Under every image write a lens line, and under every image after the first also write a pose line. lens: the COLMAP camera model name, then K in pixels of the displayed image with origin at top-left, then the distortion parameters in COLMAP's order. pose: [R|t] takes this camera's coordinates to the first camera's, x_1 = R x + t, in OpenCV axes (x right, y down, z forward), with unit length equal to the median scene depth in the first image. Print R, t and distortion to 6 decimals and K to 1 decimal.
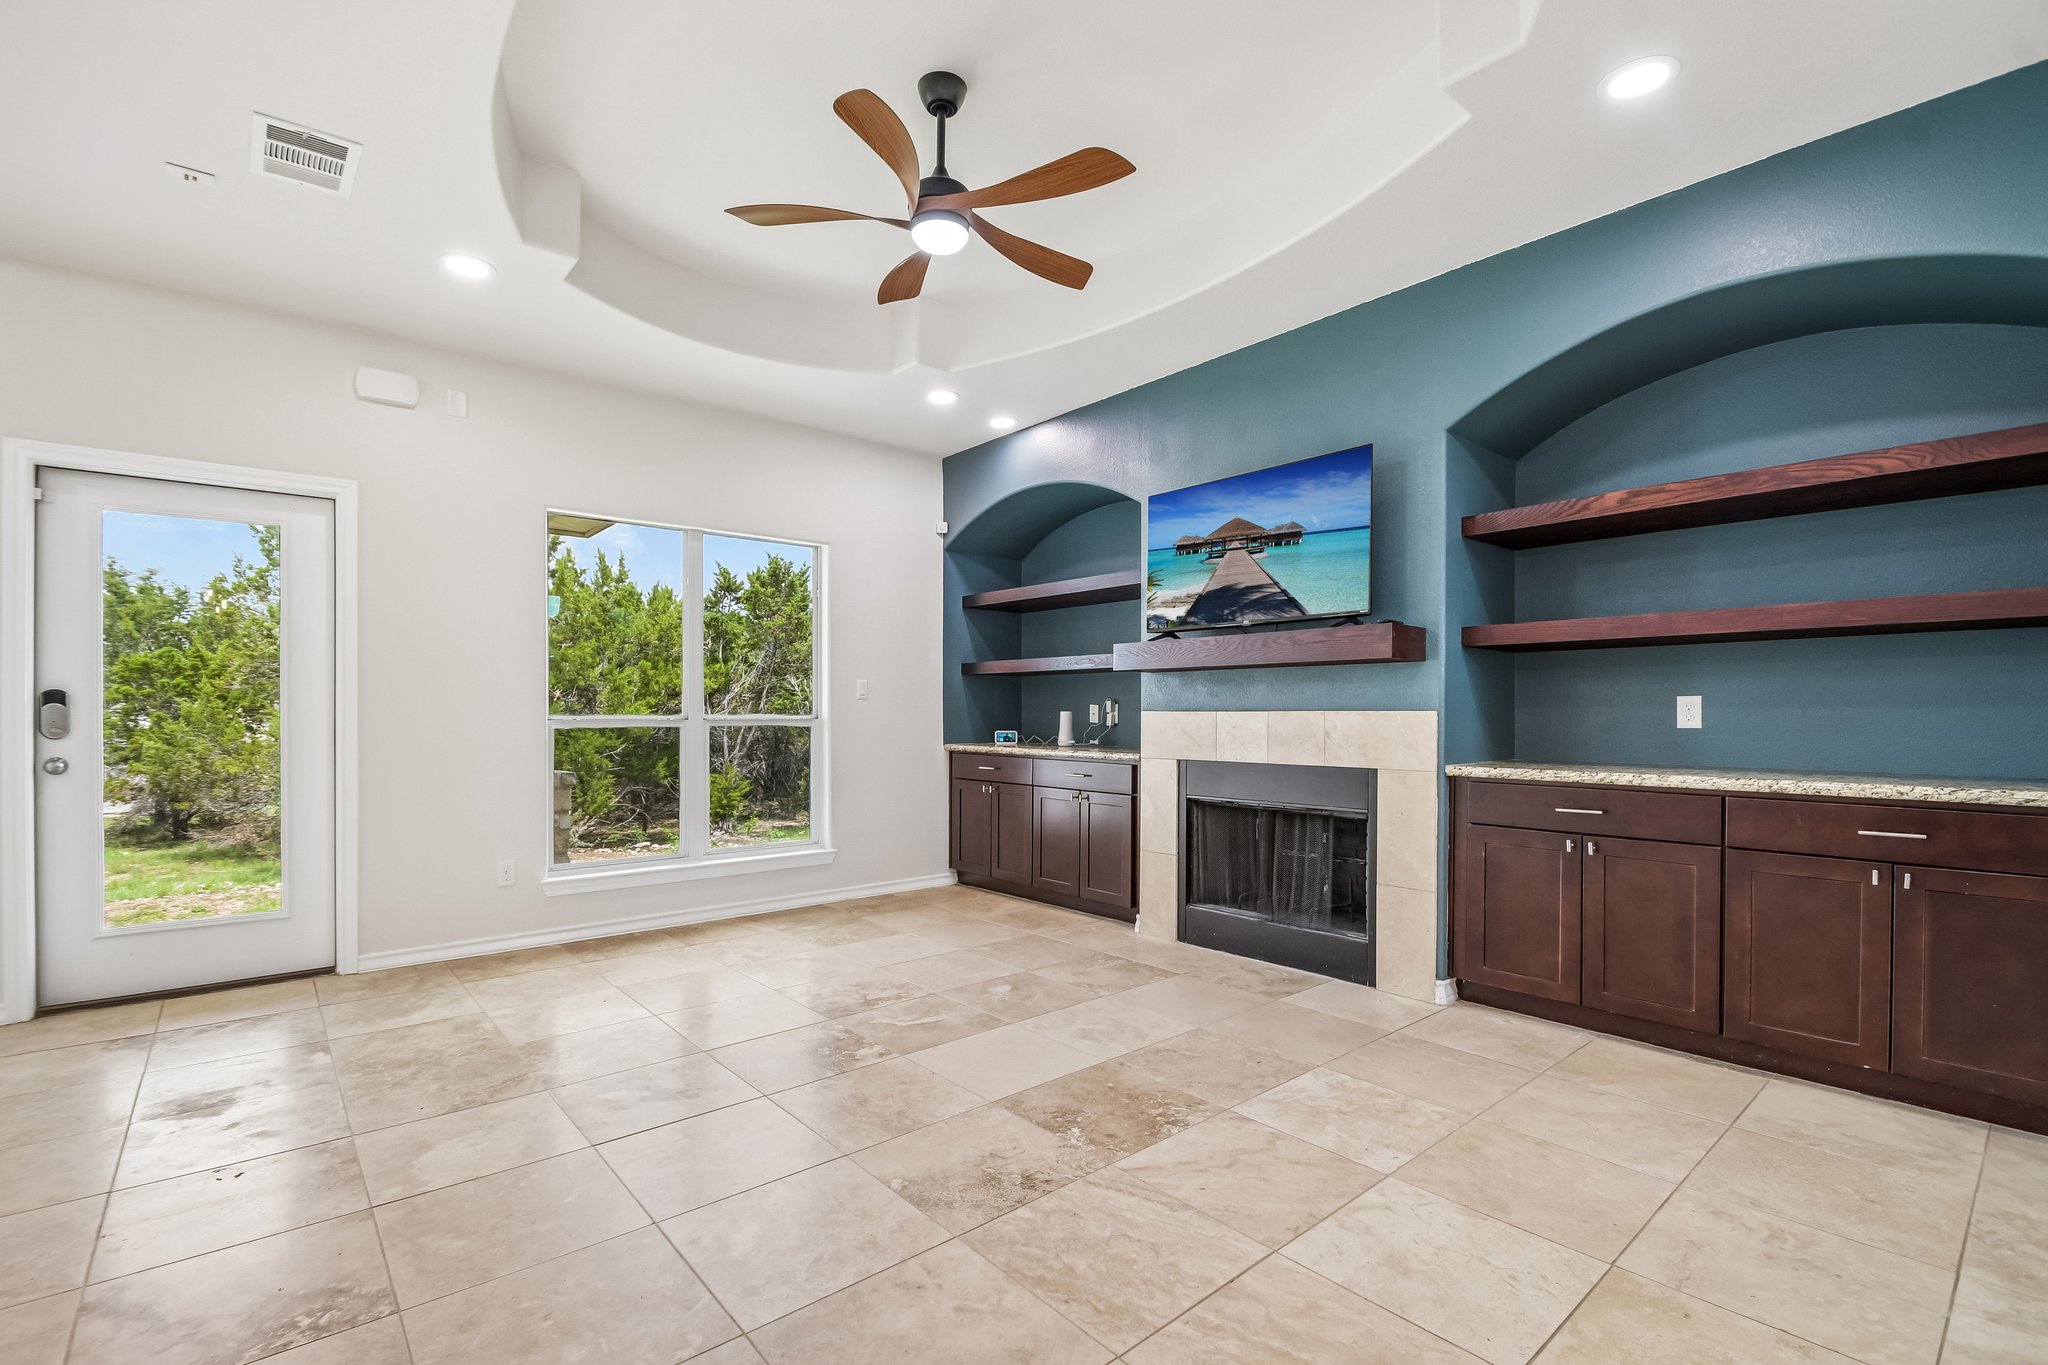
lens RADIAL K [[918.0, 0, 1022.3], [0, 918.0, 710.9], [0, 0, 1]] dist [0.010209, -0.012702]
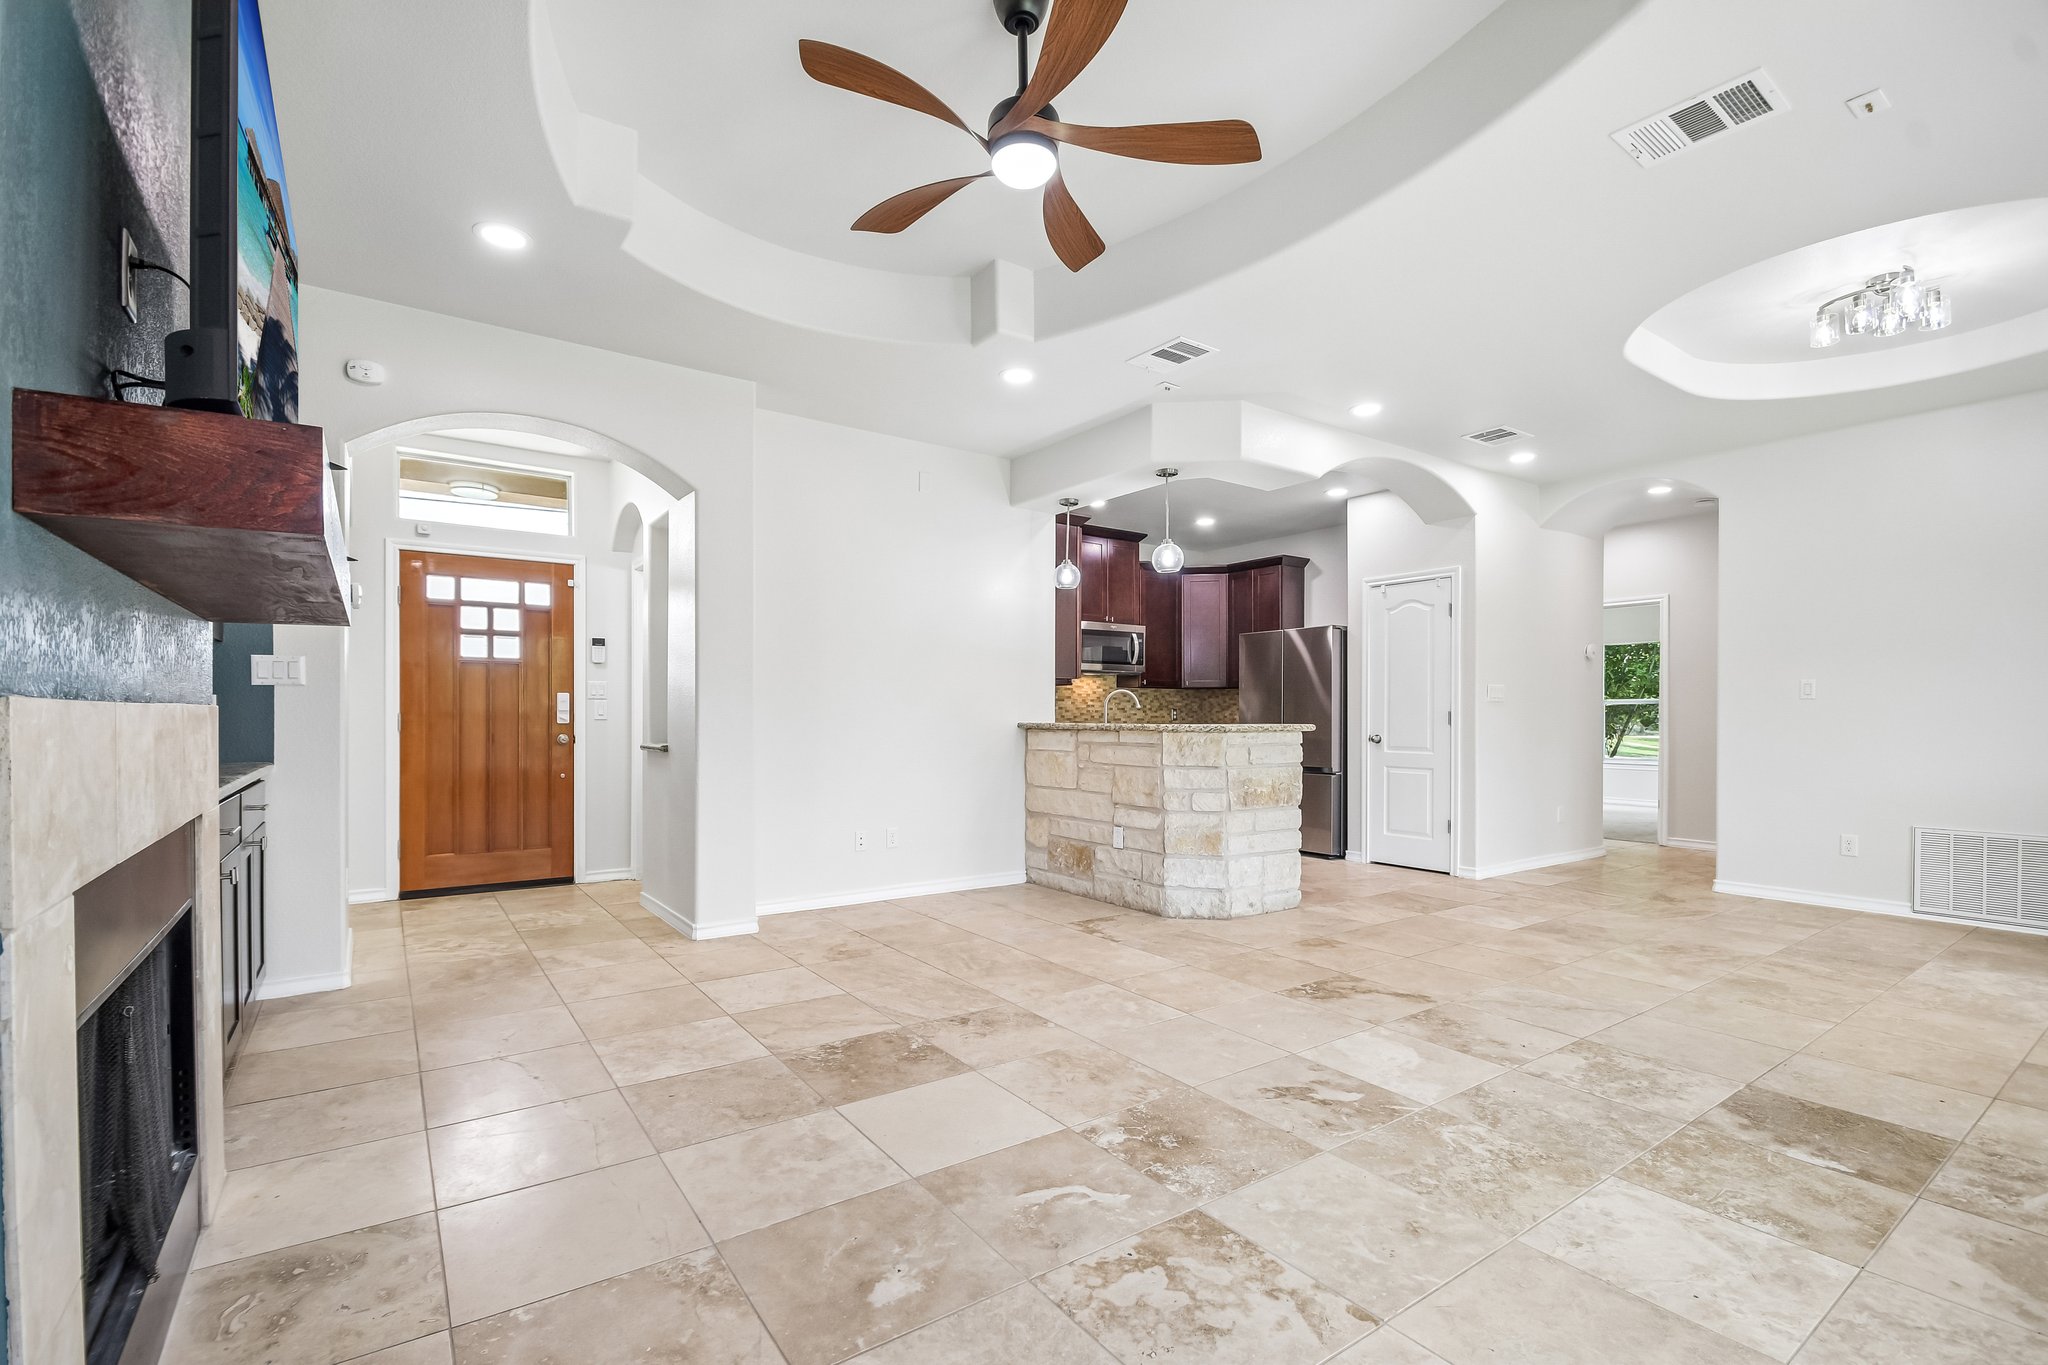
lens RADIAL K [[918.0, 0, 1000.0], [0, 918.0, 725.8], [0, 0, 1]] dist [0.010209, -0.012702]
pose [[-0.993385, -0.004809, 0.114735, -0.132406], [-0.003556, 0.999932, 0.011123, 0.004212], [-0.114780, 0.010641, -0.993334, 1.479566]]
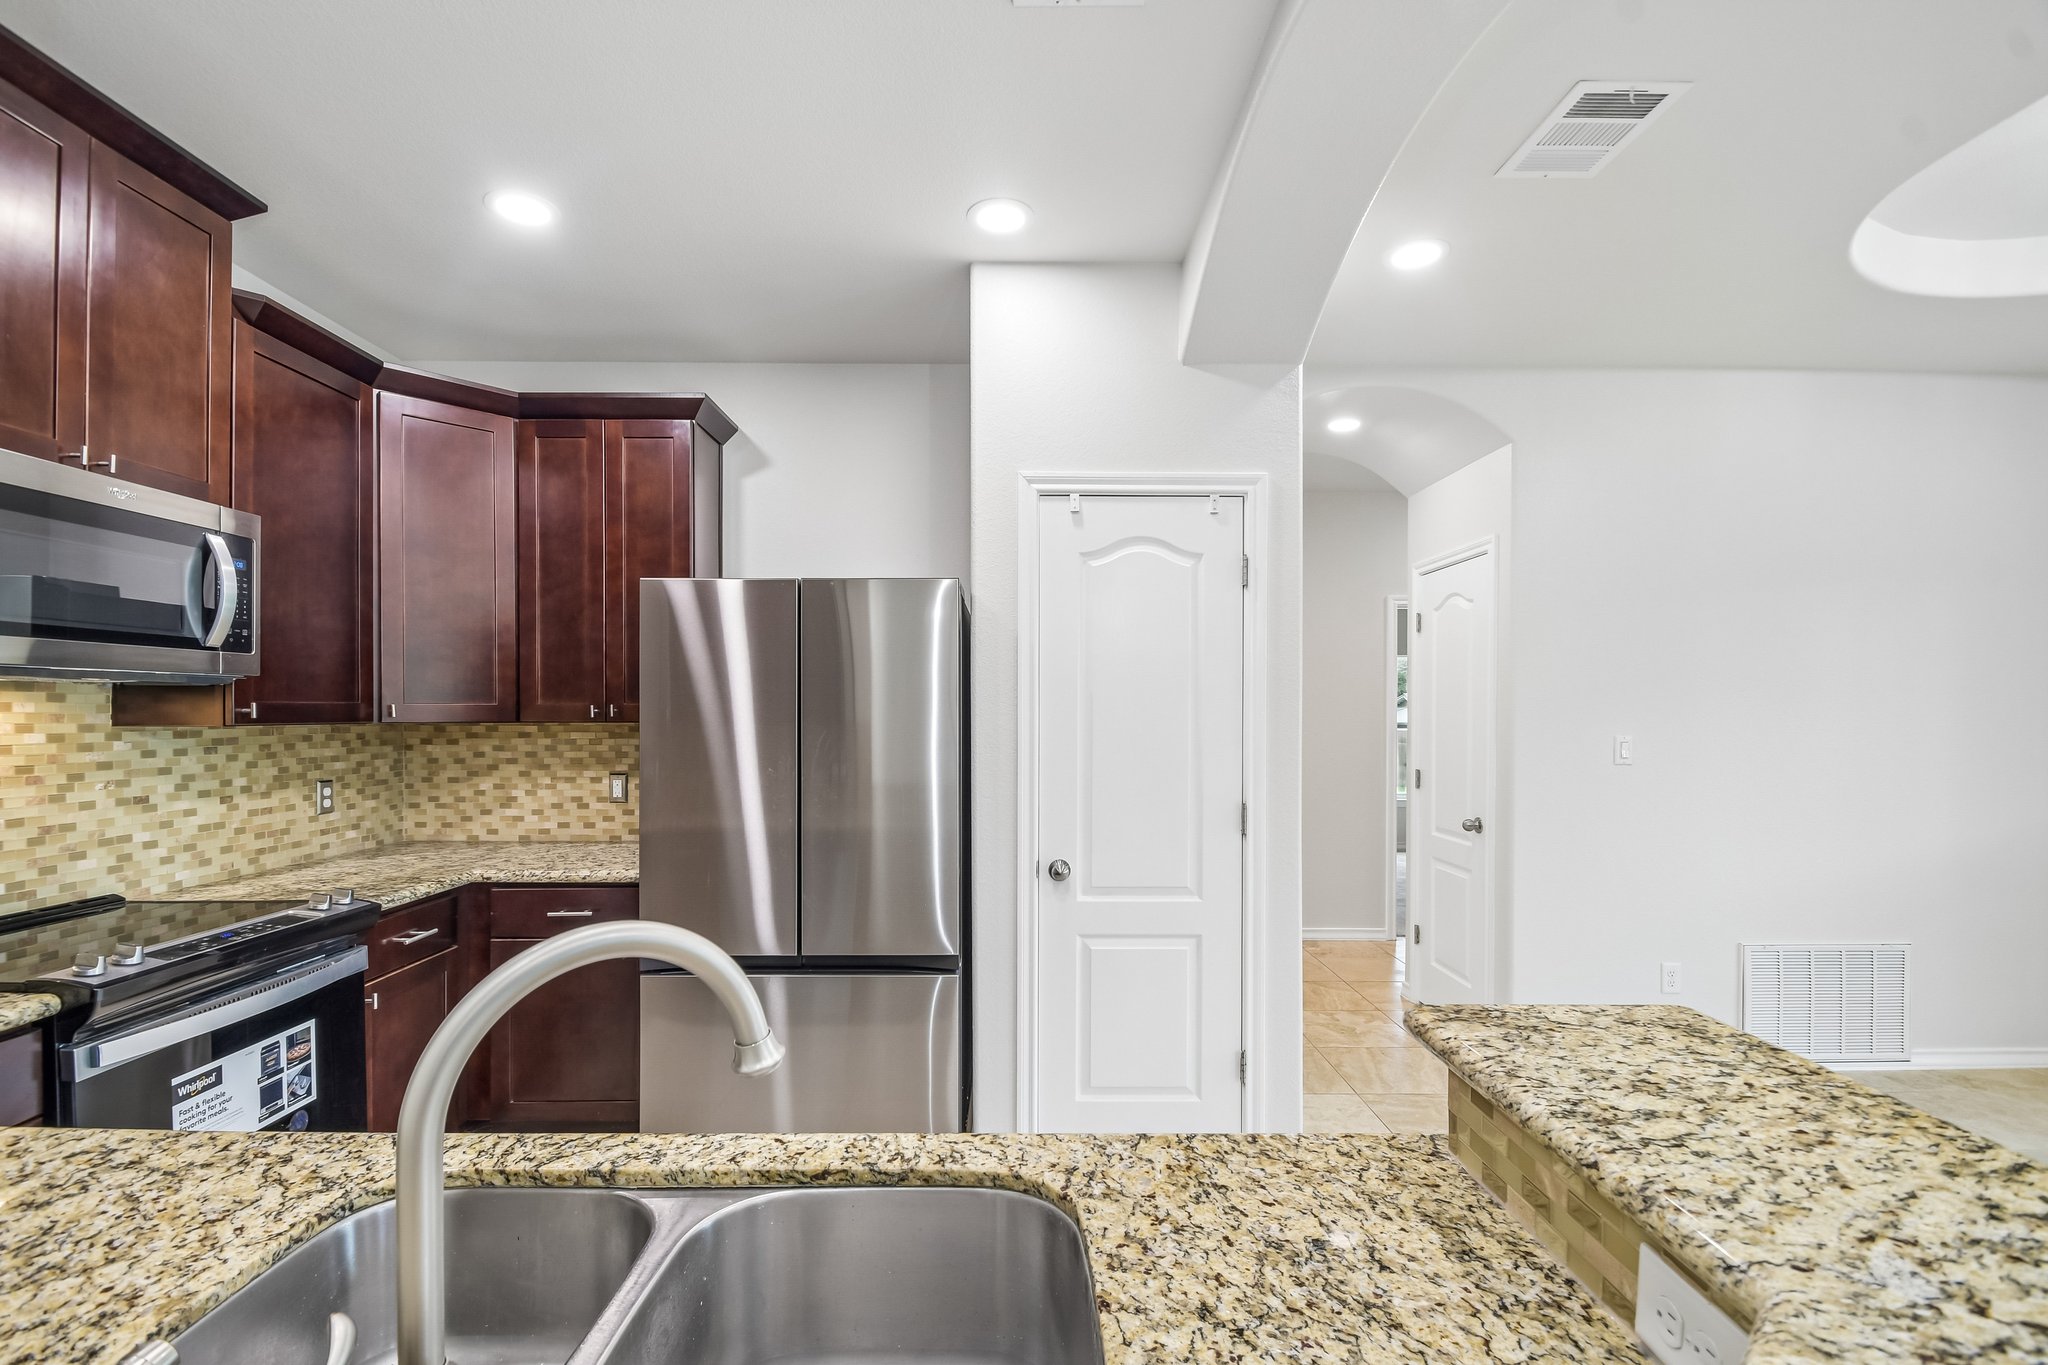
lens RADIAL K [[918.0, 0, 996.3], [0, 918.0, 721.8], [0, 0, 1]] dist [0.010209, -0.012702]
pose [[-0.656713, 0.006423, -0.754114, -0.078330], [0.000759, 0.999969, 0.007856, -0.077029], [0.754141, 0.004586, -0.656697, 0.037466]]
